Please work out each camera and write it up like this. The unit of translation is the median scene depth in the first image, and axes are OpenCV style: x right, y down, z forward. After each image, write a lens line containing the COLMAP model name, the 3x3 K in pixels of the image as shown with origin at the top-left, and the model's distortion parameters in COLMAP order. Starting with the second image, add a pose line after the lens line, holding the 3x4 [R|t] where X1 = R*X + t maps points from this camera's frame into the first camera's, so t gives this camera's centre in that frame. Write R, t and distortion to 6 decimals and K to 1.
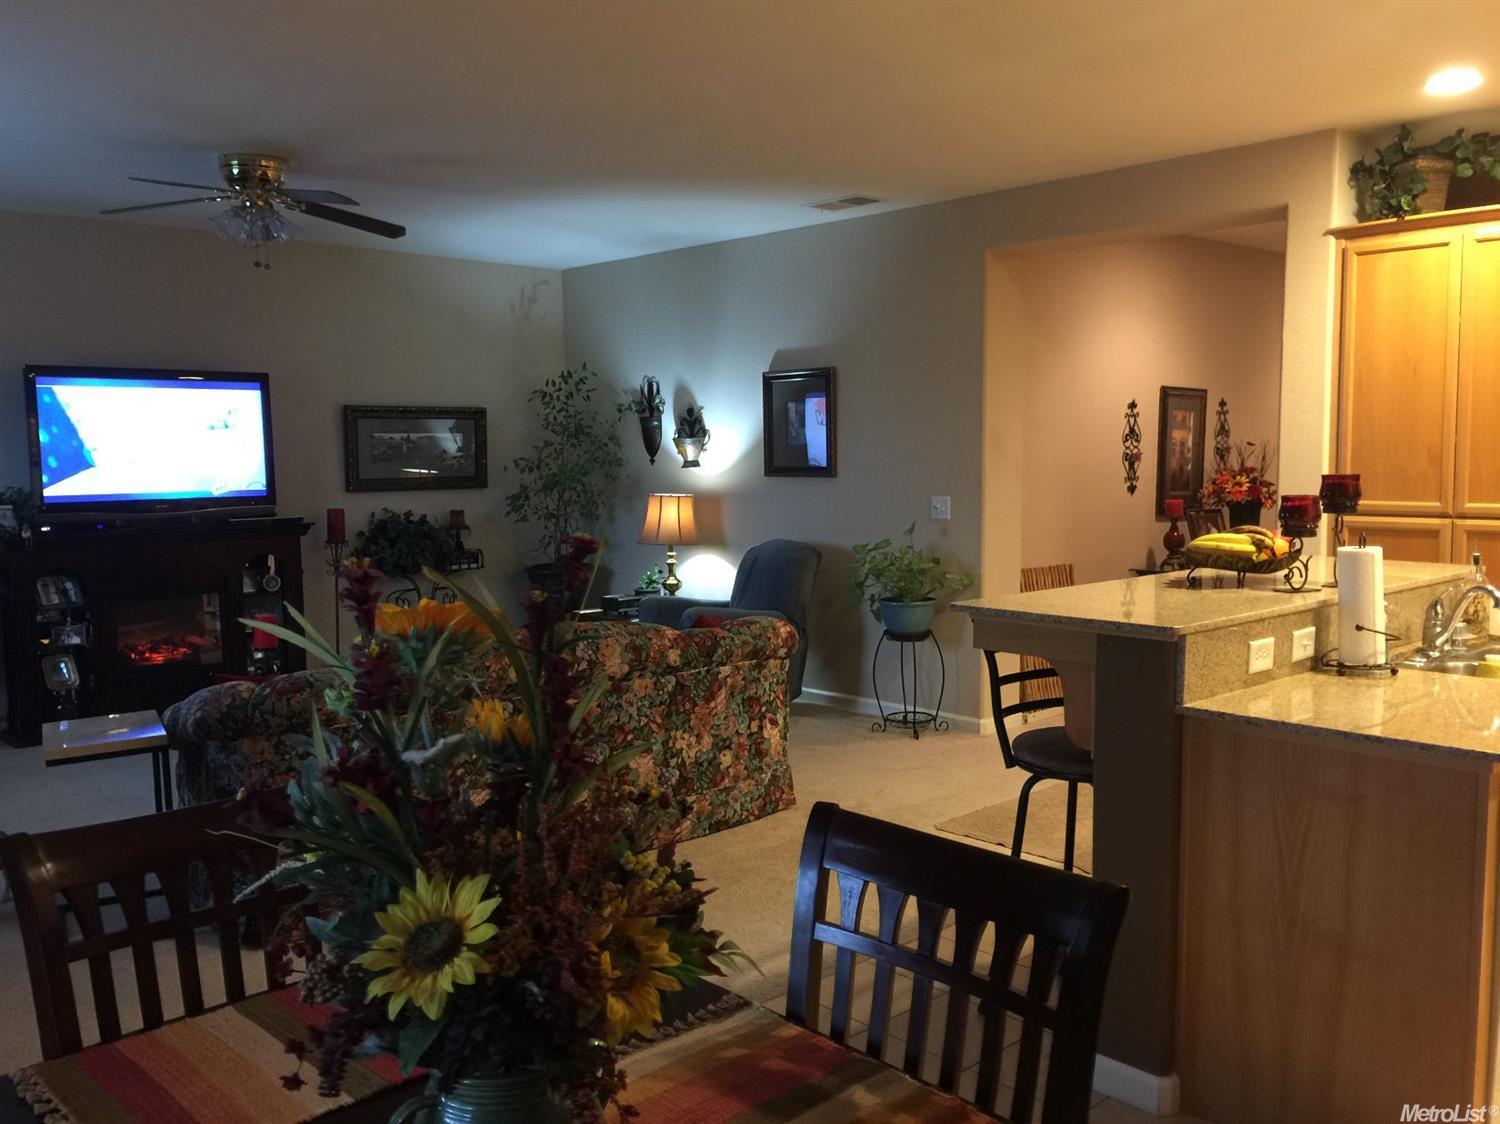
lens RADIAL K [[1282.5, 0, 749.5], [0, 1282.5, 563.6], [0, 0, 1]] dist [0.067988, -0.043260]
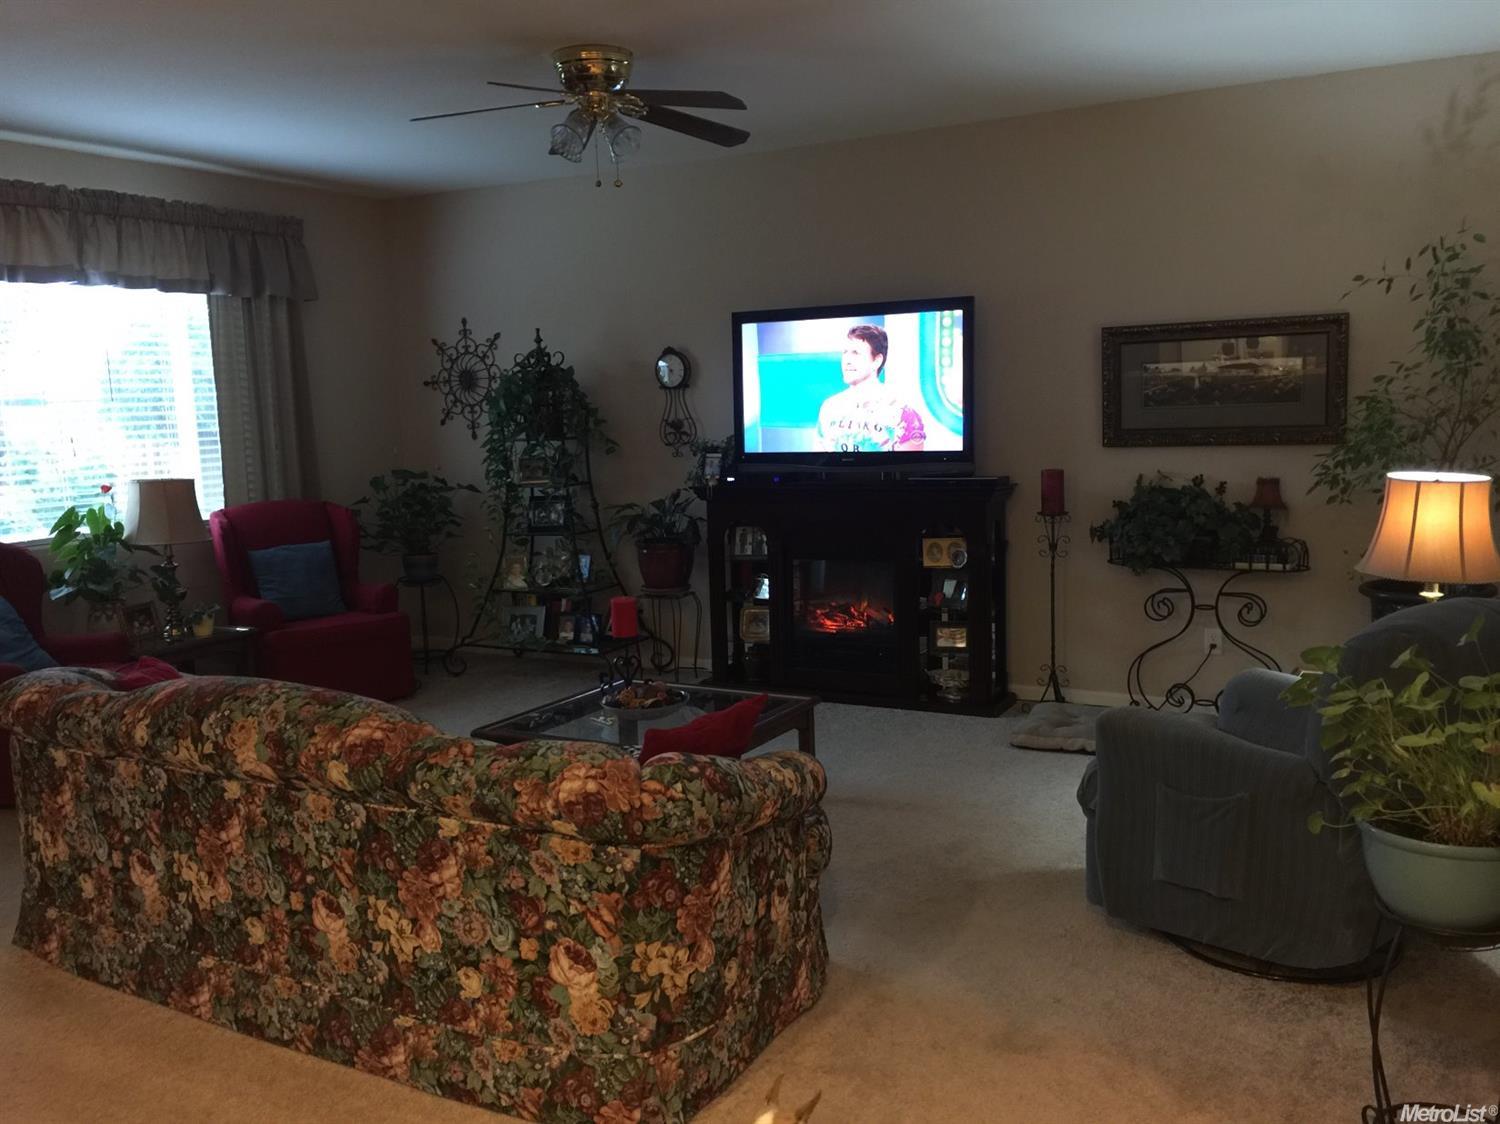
lens RADIAL K [[1282.5, 0, 748.1], [0, 1282.5, 560.0], [0, 0, 1]] dist [0.067988, -0.043260]
pose [[0.330166, 0.120438, -0.936208, 0.421793], [-0.059323, 0.992513, 0.106761, -0.076913], [0.942057, 0.020290, 0.334839, 0.749939]]
